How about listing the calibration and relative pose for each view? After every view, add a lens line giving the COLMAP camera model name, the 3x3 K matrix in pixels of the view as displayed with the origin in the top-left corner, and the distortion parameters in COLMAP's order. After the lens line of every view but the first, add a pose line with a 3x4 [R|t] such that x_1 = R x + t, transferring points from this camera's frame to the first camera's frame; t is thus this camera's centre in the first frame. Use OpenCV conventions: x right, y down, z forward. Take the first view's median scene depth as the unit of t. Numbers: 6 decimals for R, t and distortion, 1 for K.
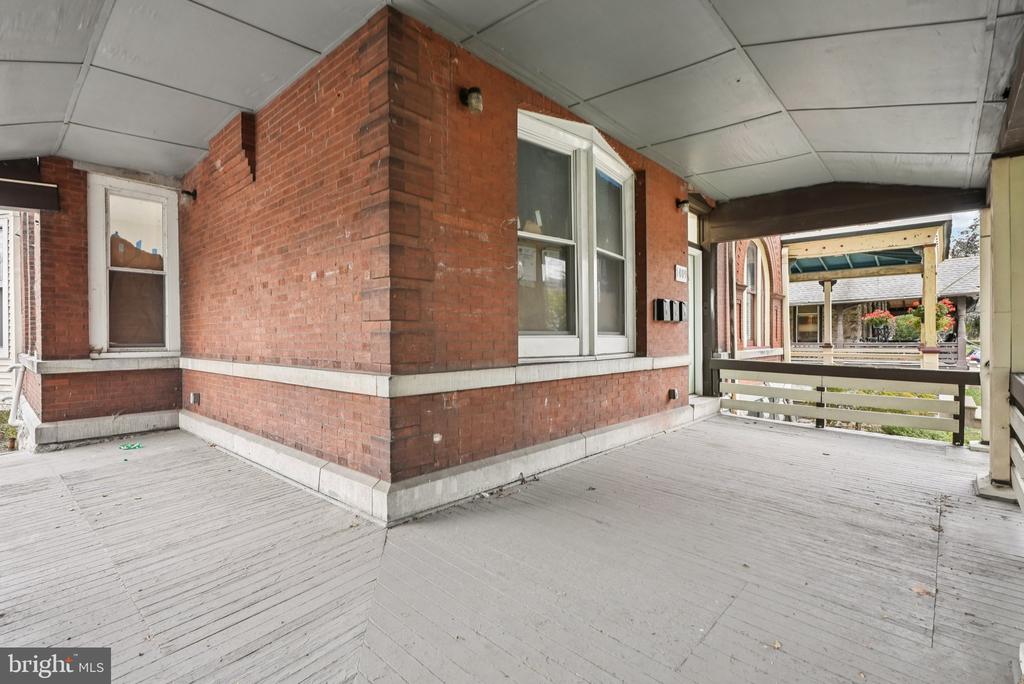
lens RADIAL K [[468.7, 0, 512.5], [0, 468.7, 340.1], [0, 0, 1]] dist [0.001067, 0.001193]
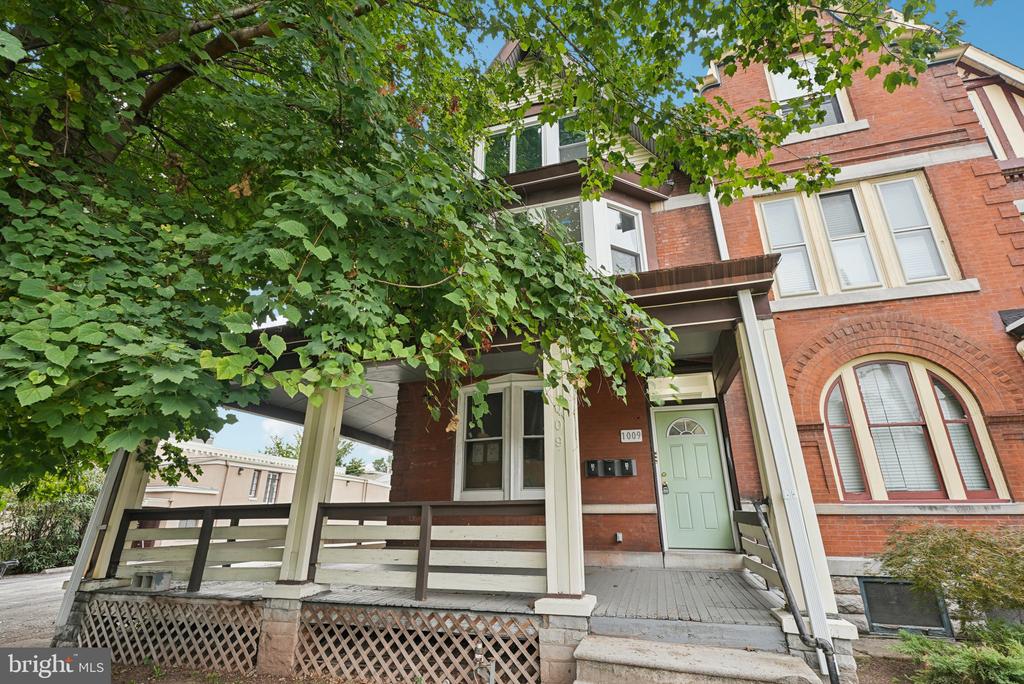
lens RADIAL K [[468.7, 0, 519.8], [0, 468.7, 346.0], [0, 0, 1]] dist [0.001067, 0.001193]
pose [[0.445472, -0.305642, -0.841509, 1.934296], [-0.008863, 0.938371, -0.345515, 0.097563], [0.895252, 0.161376, 0.415309, 0.245040]]
